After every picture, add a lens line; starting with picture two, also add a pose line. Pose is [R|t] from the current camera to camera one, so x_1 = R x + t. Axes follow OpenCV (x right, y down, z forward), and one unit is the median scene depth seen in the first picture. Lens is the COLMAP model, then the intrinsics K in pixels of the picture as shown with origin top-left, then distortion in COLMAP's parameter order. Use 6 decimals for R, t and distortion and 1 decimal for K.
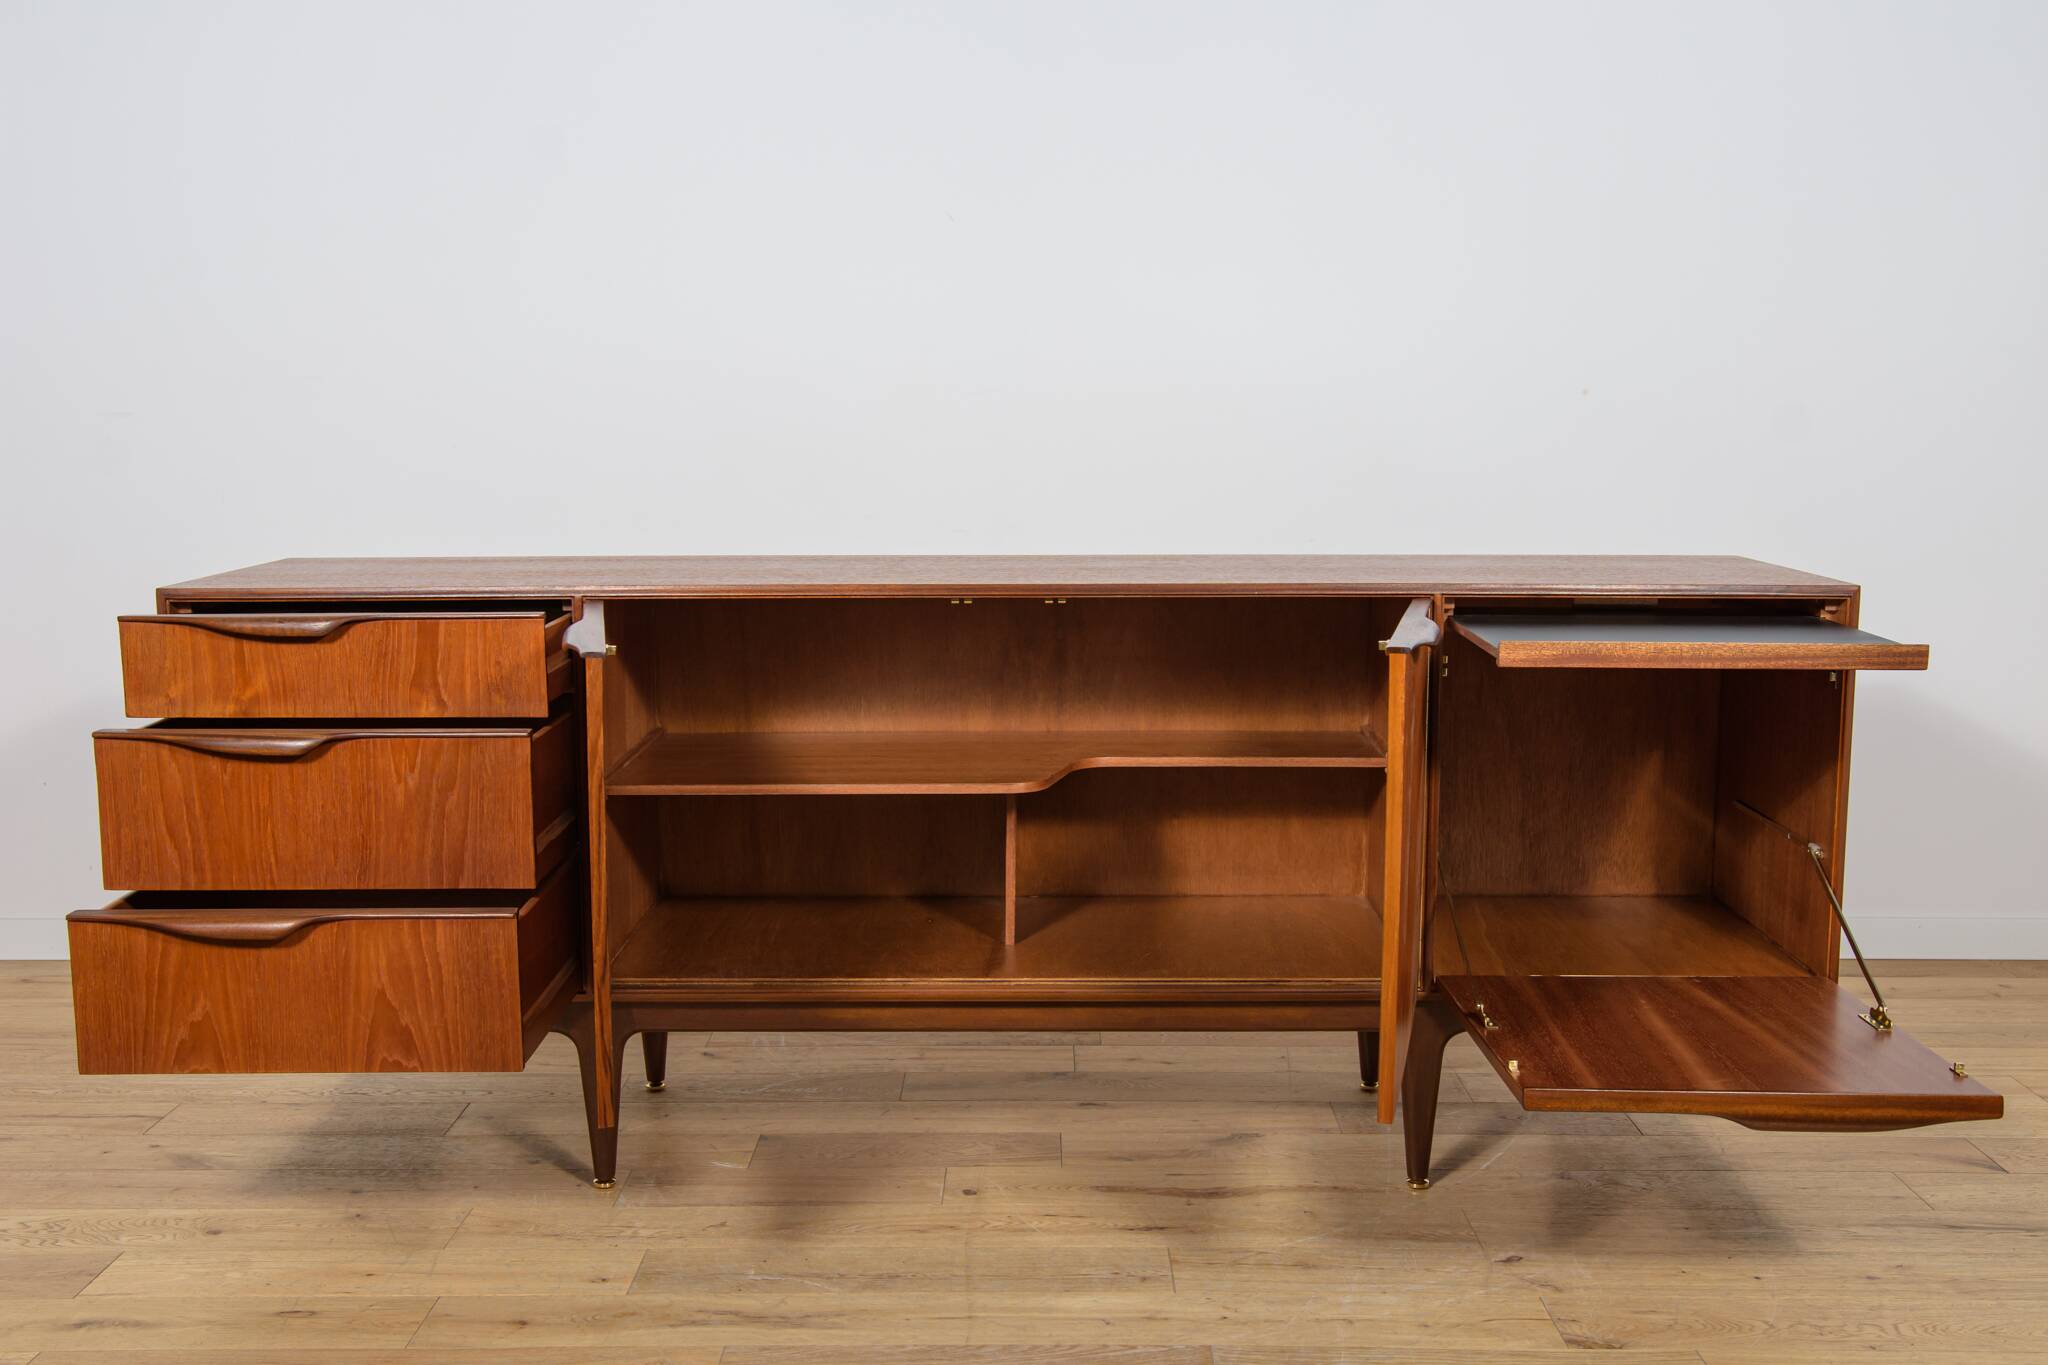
lens RADIAL K [[2388.0, 0, 1035.5], [0, 2388.0, 682.3], [0, 0, 1]] dist [0.047885, 0.000000]
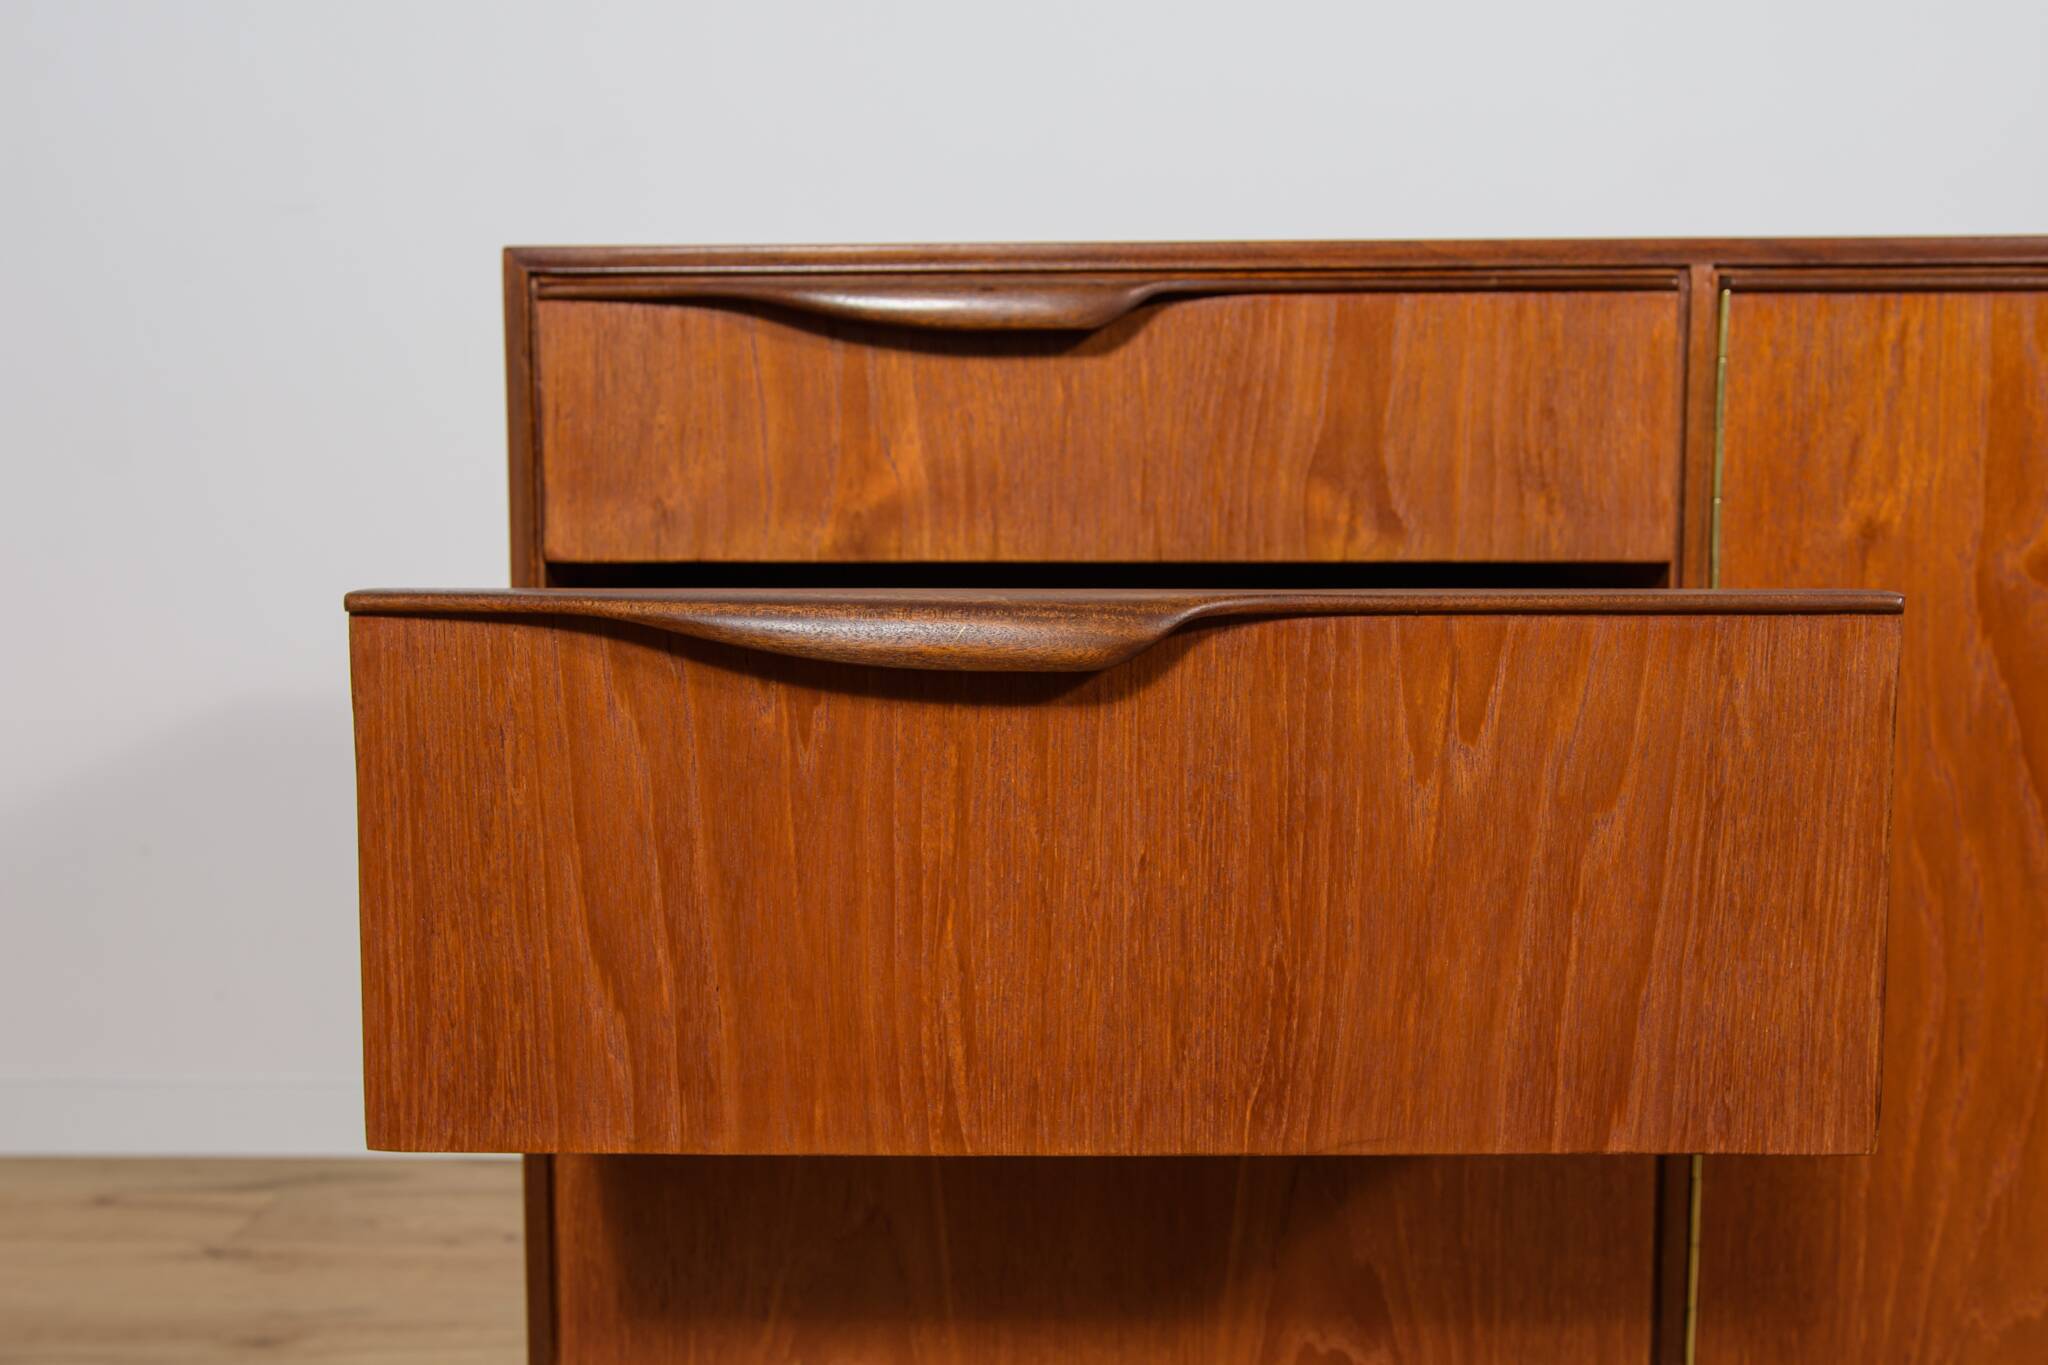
lens RADIAL K [[2119.5, 0, 1028.1], [0, 2119.5, 688.2], [0, 0, 1]] dist [-0.017612, 0.000000]
pose [[0.999968, 0.001924, -0.007791, -0.296231], [-0.002268, 0.999014, -0.044330, 0.040811], [0.007698, 0.044346, 0.998987, 0.720653]]
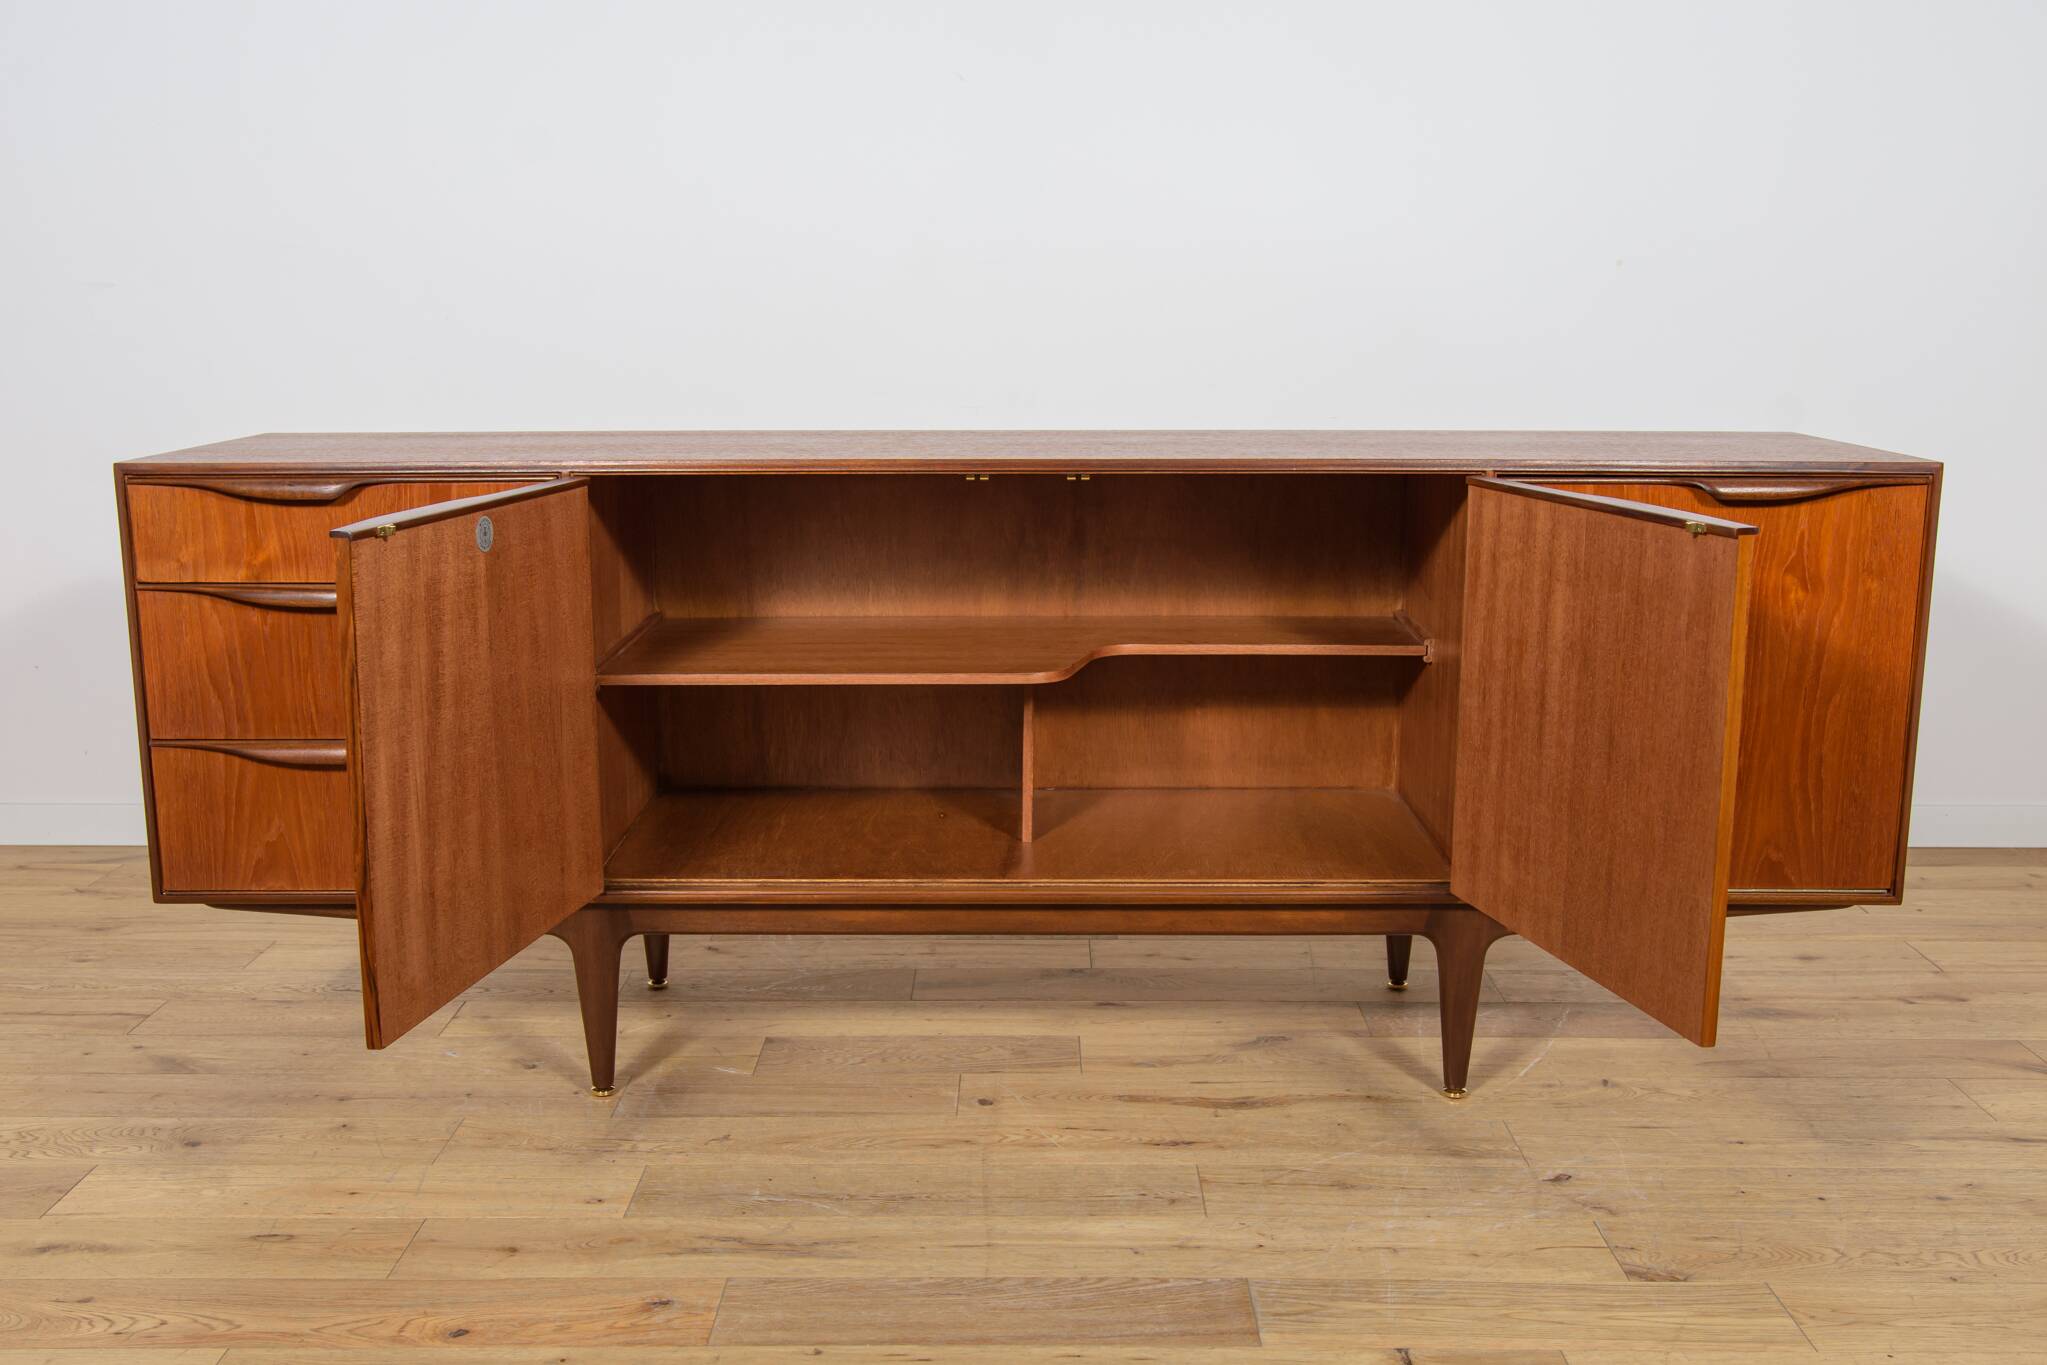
lens RADIAL K [[2188.6, 0, 1026.4], [0, 2188.6, 713.8], [0, 0, 1]] dist [0.013904, 0.000000]
pose [[0.999999, 0.001048, -0.000627, -0.011744], [-0.001002, 0.997579, 0.069536, -0.001859], [0.000698, -0.069535, 0.997579, 0.152195]]
